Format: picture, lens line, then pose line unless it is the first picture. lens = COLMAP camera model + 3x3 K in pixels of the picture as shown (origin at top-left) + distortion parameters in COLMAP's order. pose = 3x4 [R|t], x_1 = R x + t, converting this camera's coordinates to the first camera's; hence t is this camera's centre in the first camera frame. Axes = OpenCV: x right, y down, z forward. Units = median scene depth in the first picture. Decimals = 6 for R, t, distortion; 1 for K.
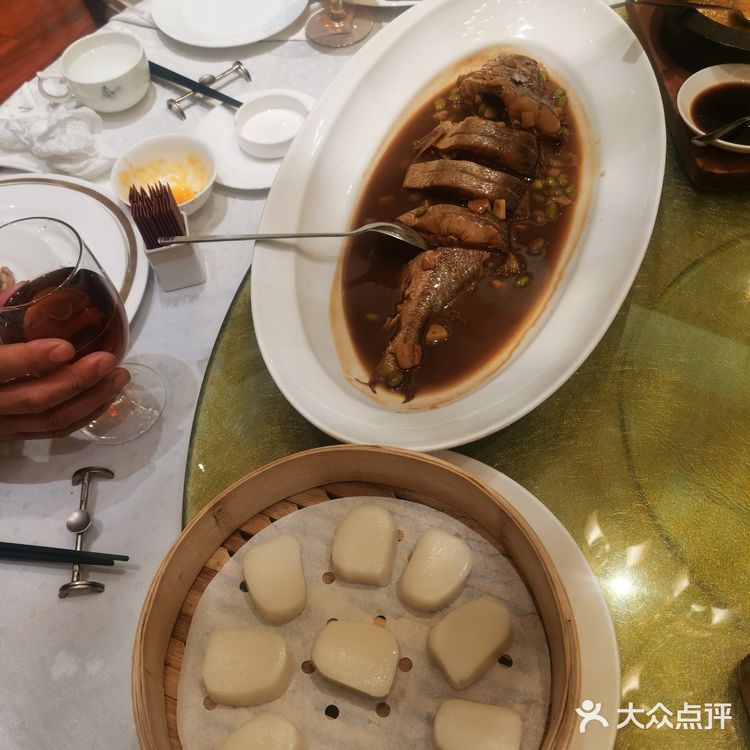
lens RADIAL K [[728.0, 0, 375.0], [0, 728.0, 375.0], [0, 0, 1]] dist [0.011055, -0.024643]
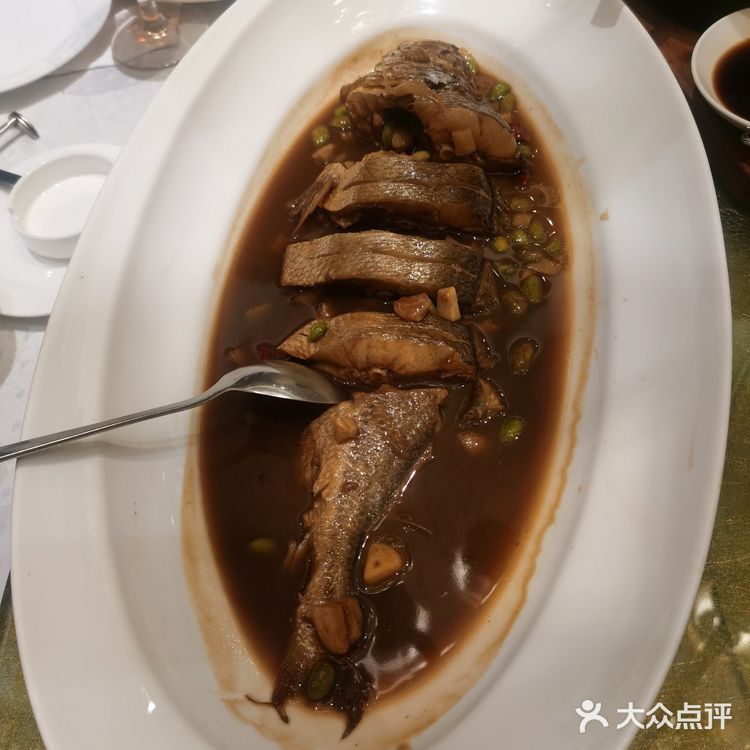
lens RADIAL K [[728.0, 0, 375.0], [0, 728.0, 375.0], [0, 0, 1]] dist [0.011055, -0.024643]
pose [[0.981188, -0.179076, 0.072118, 0.058318], [0.179096, 0.983812, 0.006250, -0.178778], [-0.072070, 0.006783, 0.997377, 0.403753]]
